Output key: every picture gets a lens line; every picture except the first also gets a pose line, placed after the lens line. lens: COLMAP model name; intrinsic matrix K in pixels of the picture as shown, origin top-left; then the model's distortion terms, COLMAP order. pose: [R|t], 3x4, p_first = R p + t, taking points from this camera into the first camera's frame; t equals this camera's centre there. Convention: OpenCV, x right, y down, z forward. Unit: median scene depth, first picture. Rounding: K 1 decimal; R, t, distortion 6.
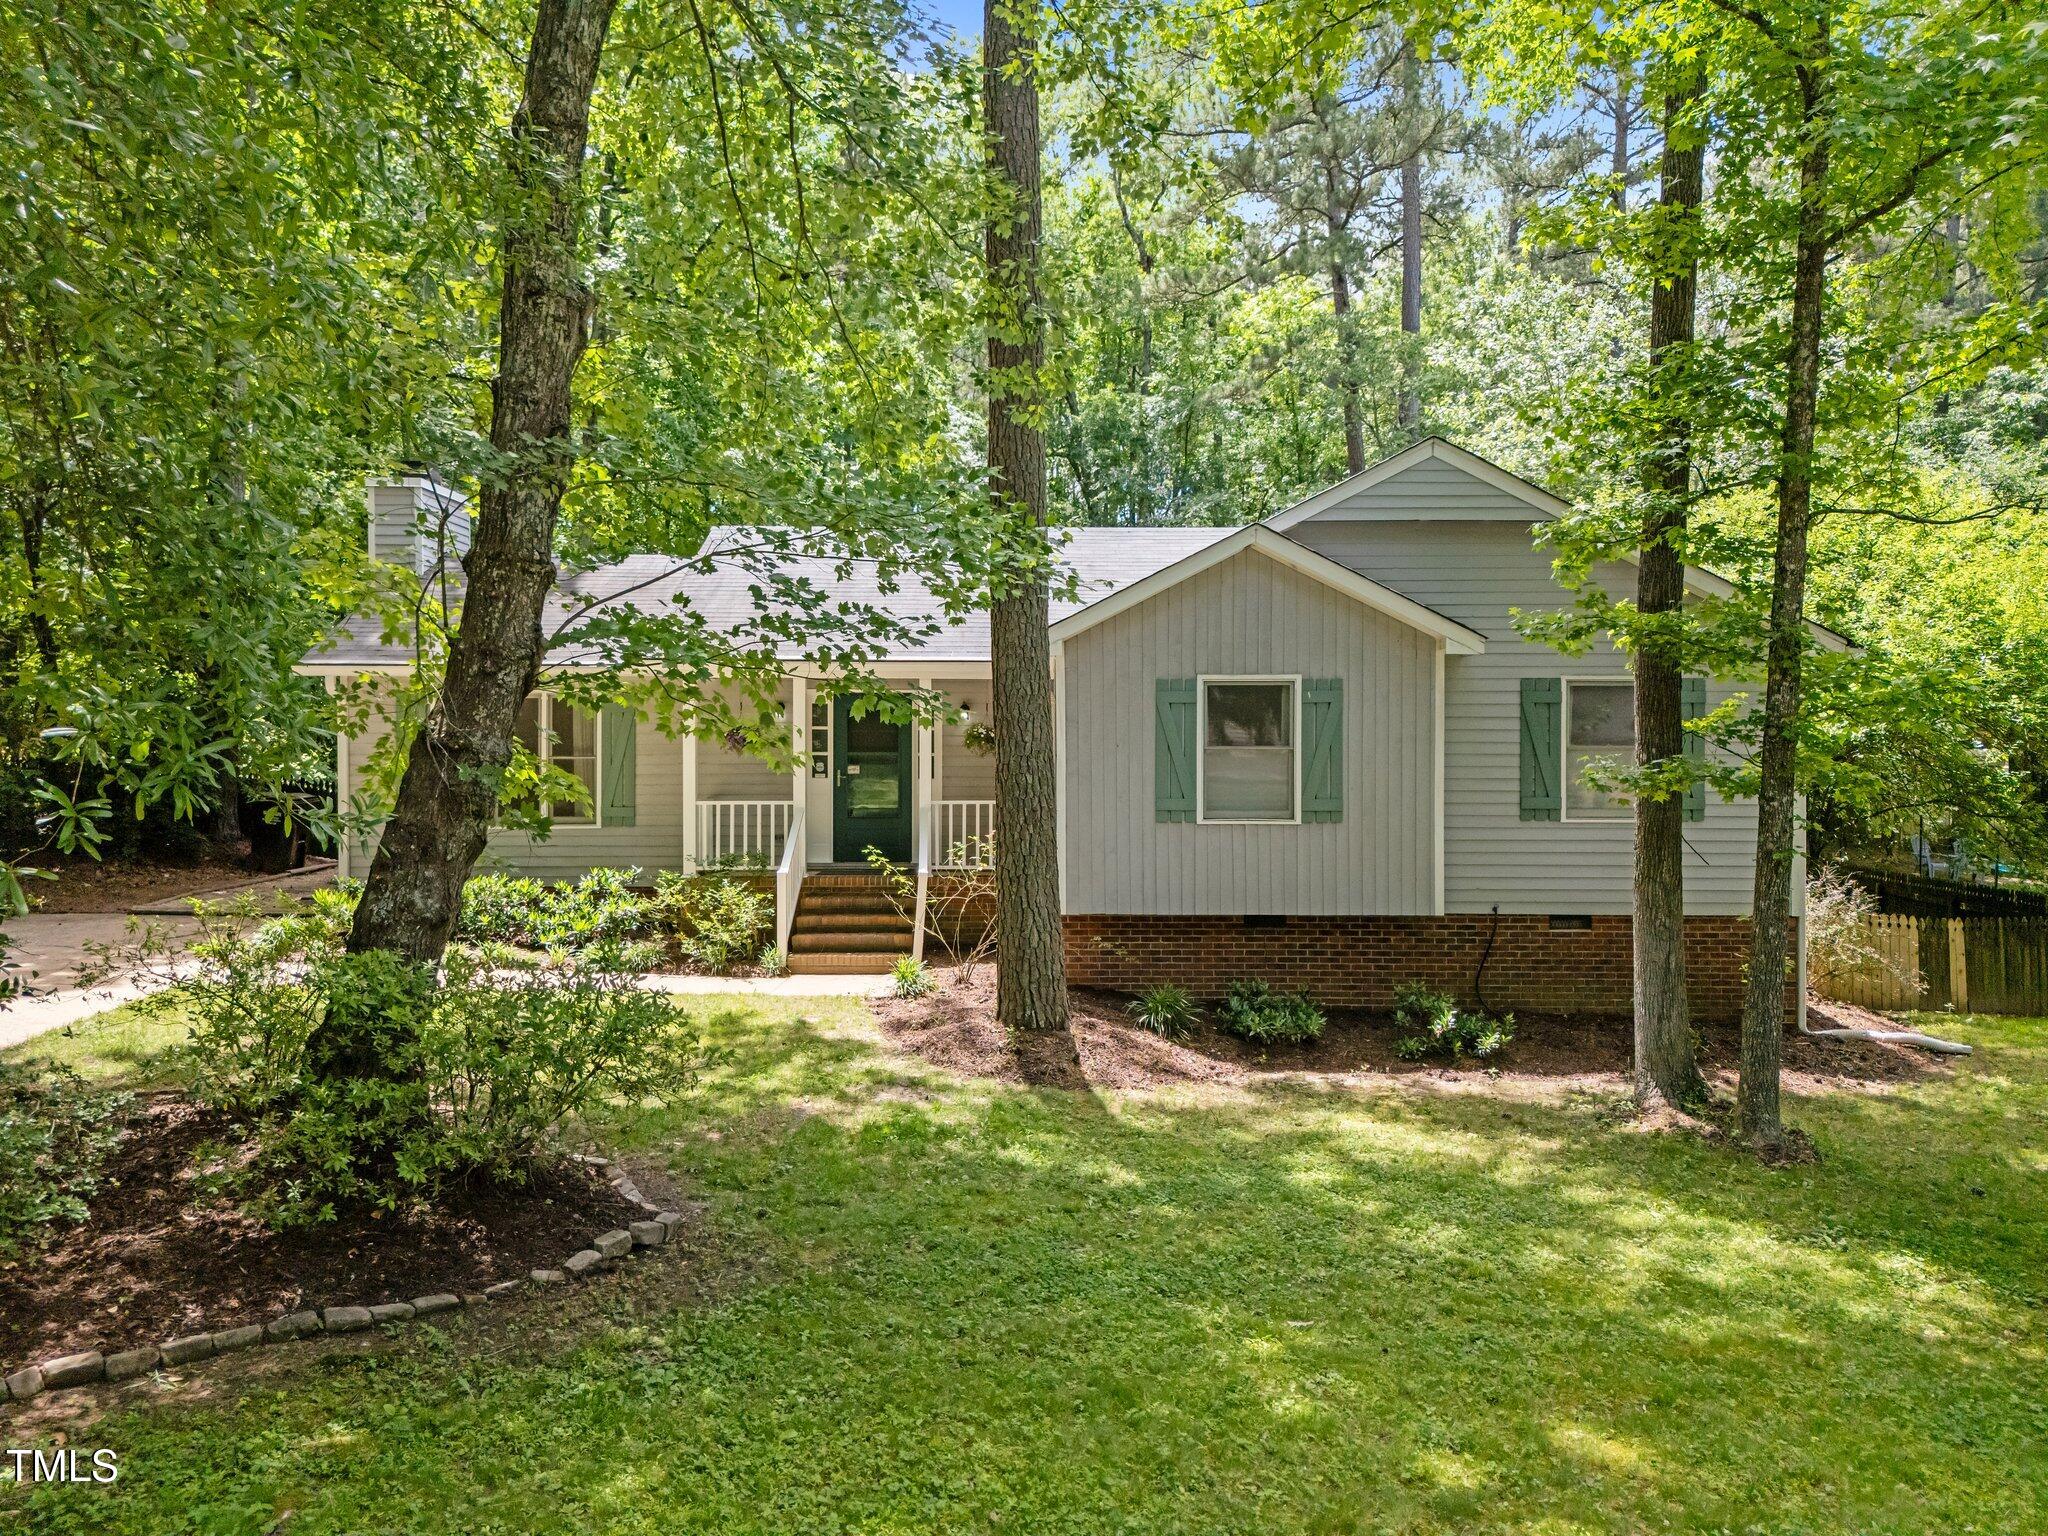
lens RADIAL K [[1581.5, 0, 1030.7], [0, 1581.5, 816.8], [0, 0, 1]] dist [0.069048, -0.000471]
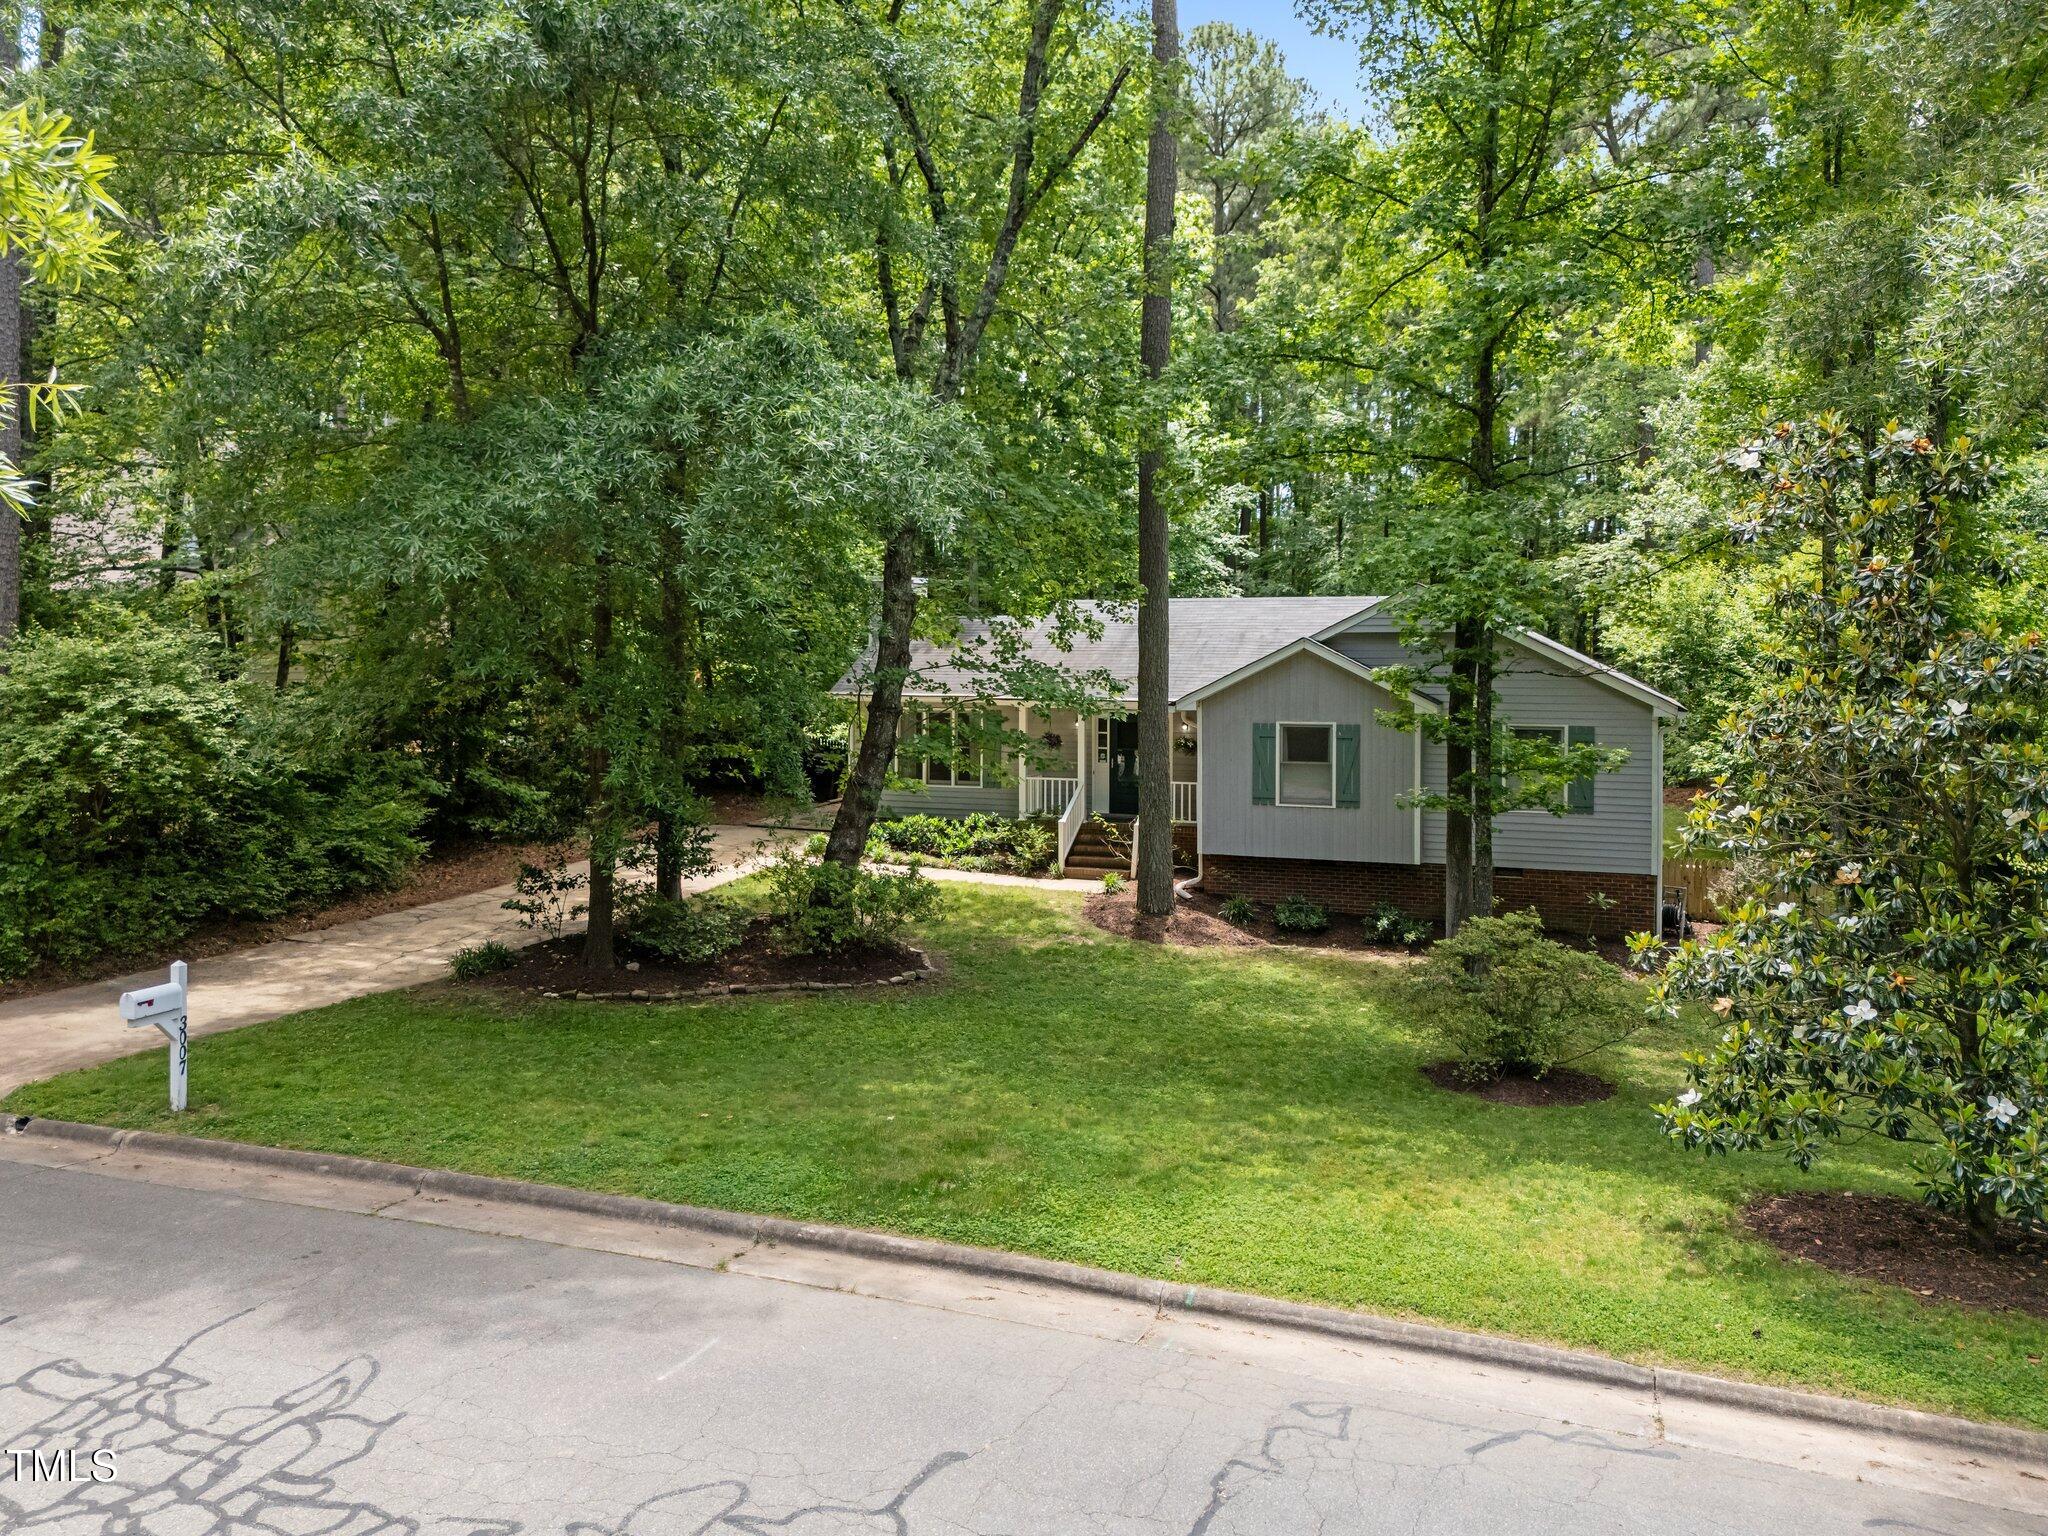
lens RADIAL K [[1597.3, 0, 1024.0], [0, 1597.3, 768.0], [0, 0, 1]] dist [0.007900, -0.000651]
pose [[0.945034, 0.029384, -0.325648, 0.421357], [-0.018882, 0.999196, 0.035365, -0.095638], [0.326426, -0.027272, 0.944829, -0.782757]]
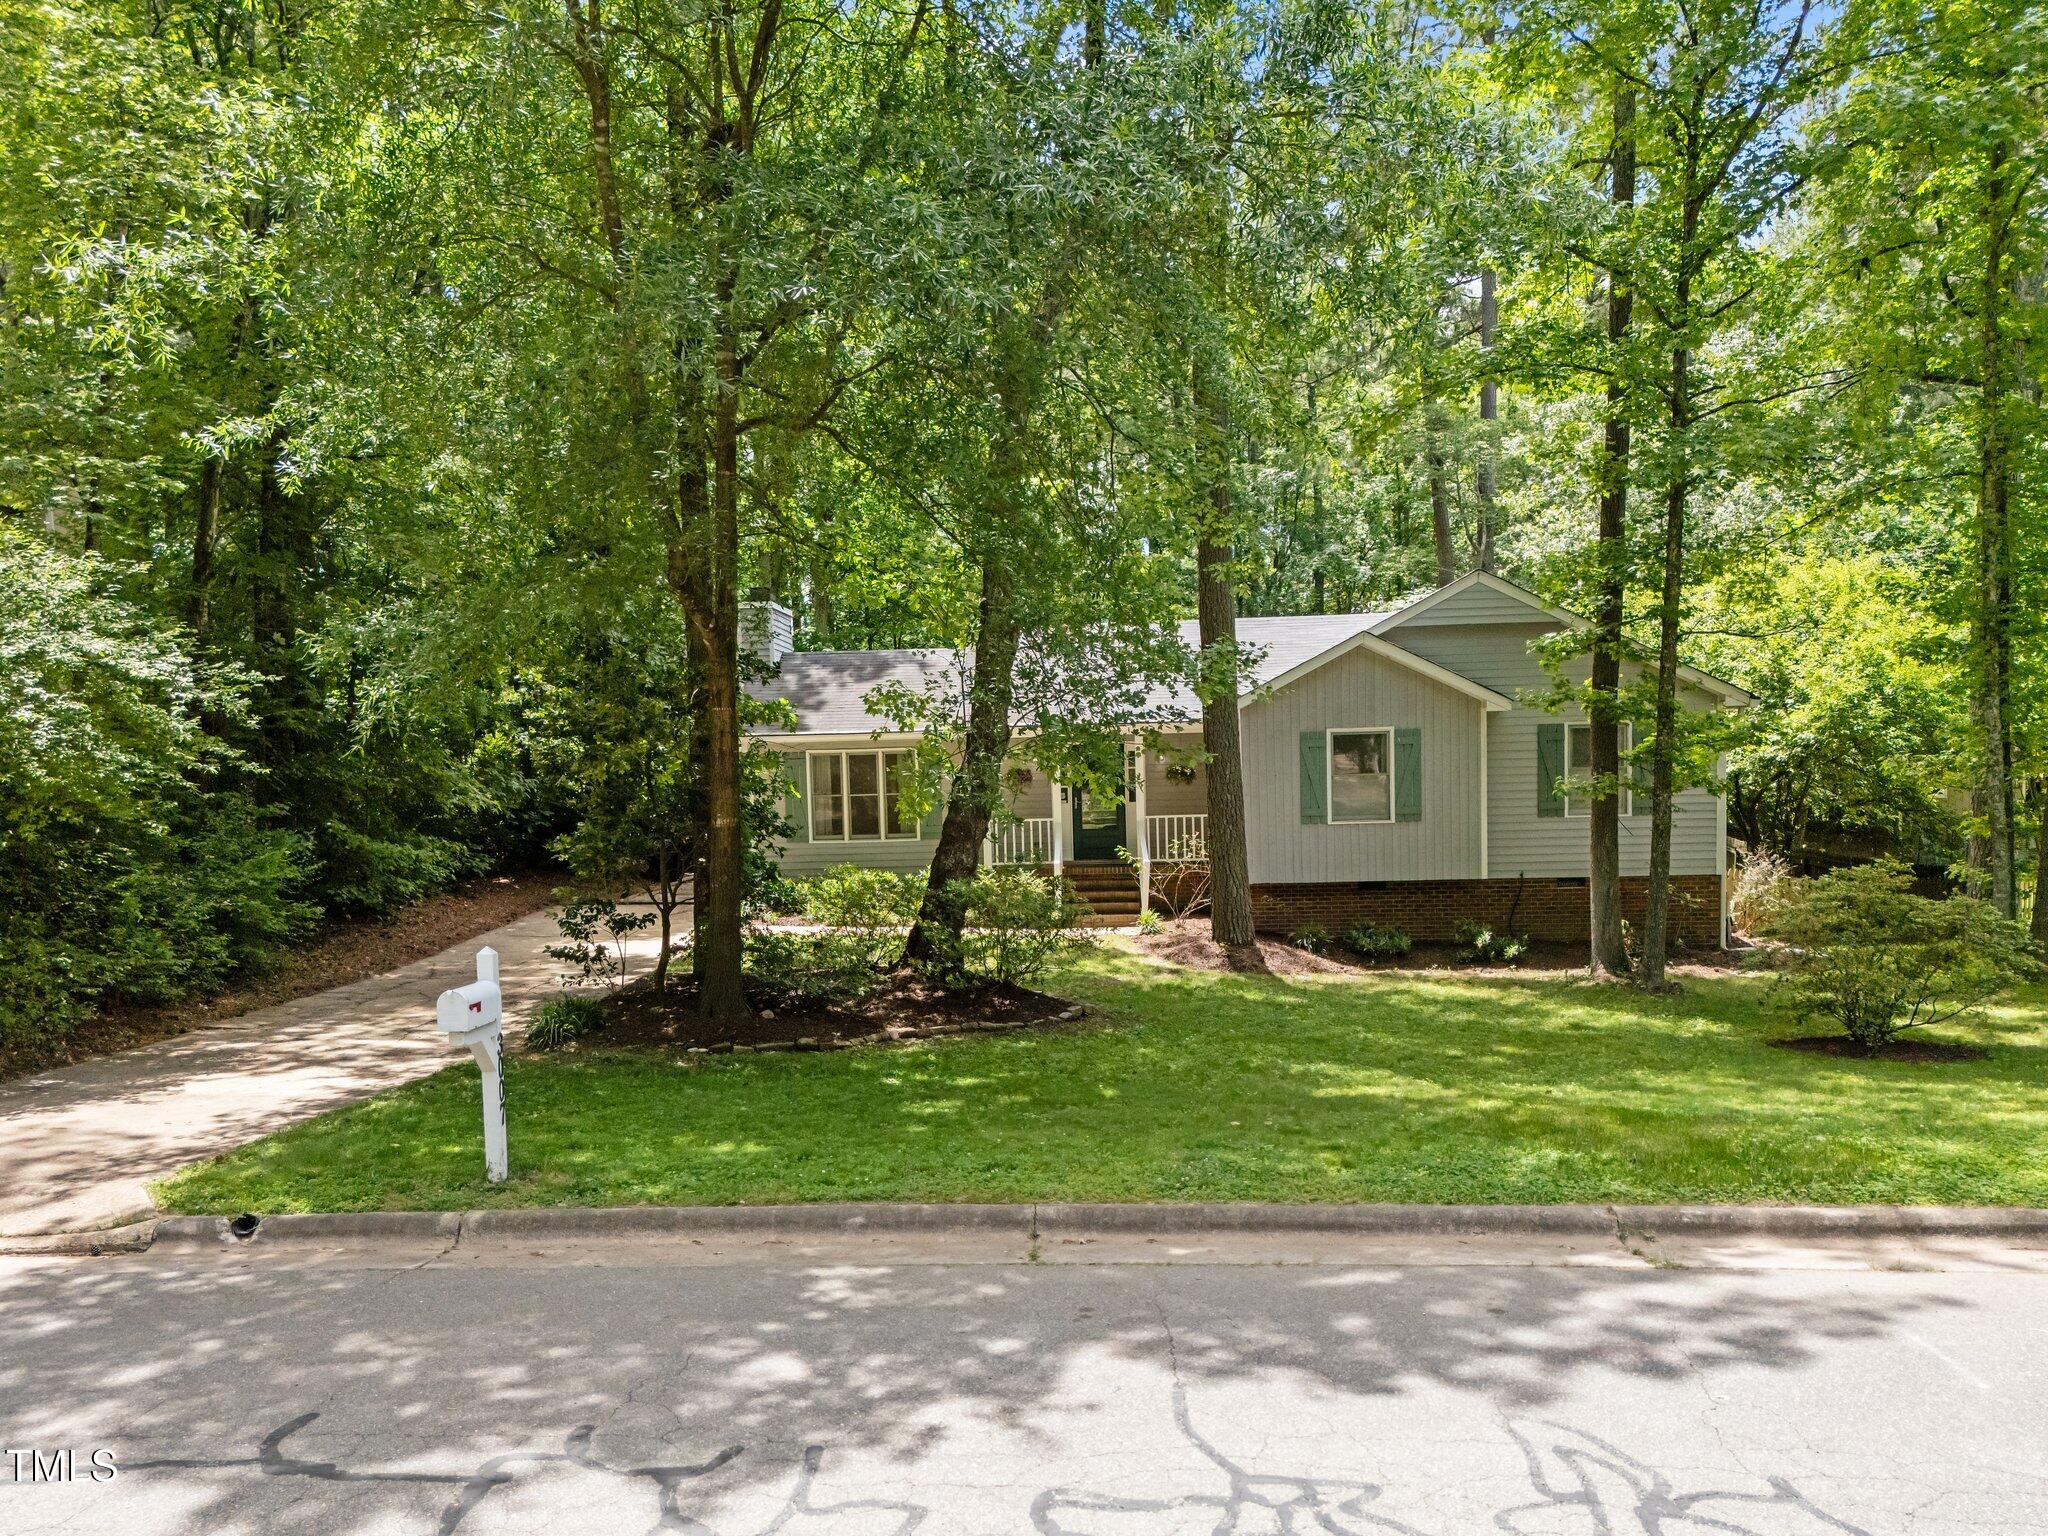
lens RADIAL K [[1646.3, 0, 1018.9], [0, 1646.3, 941.1], [0, 0, 1]] dist [0.031789, 0.001990]
pose [[0.998063, -0.021115, -0.058526, -0.109101], [0.024162, 0.998362, 0.051854, 0.028487], [0.057336, -0.053167, 0.996938, -0.664631]]
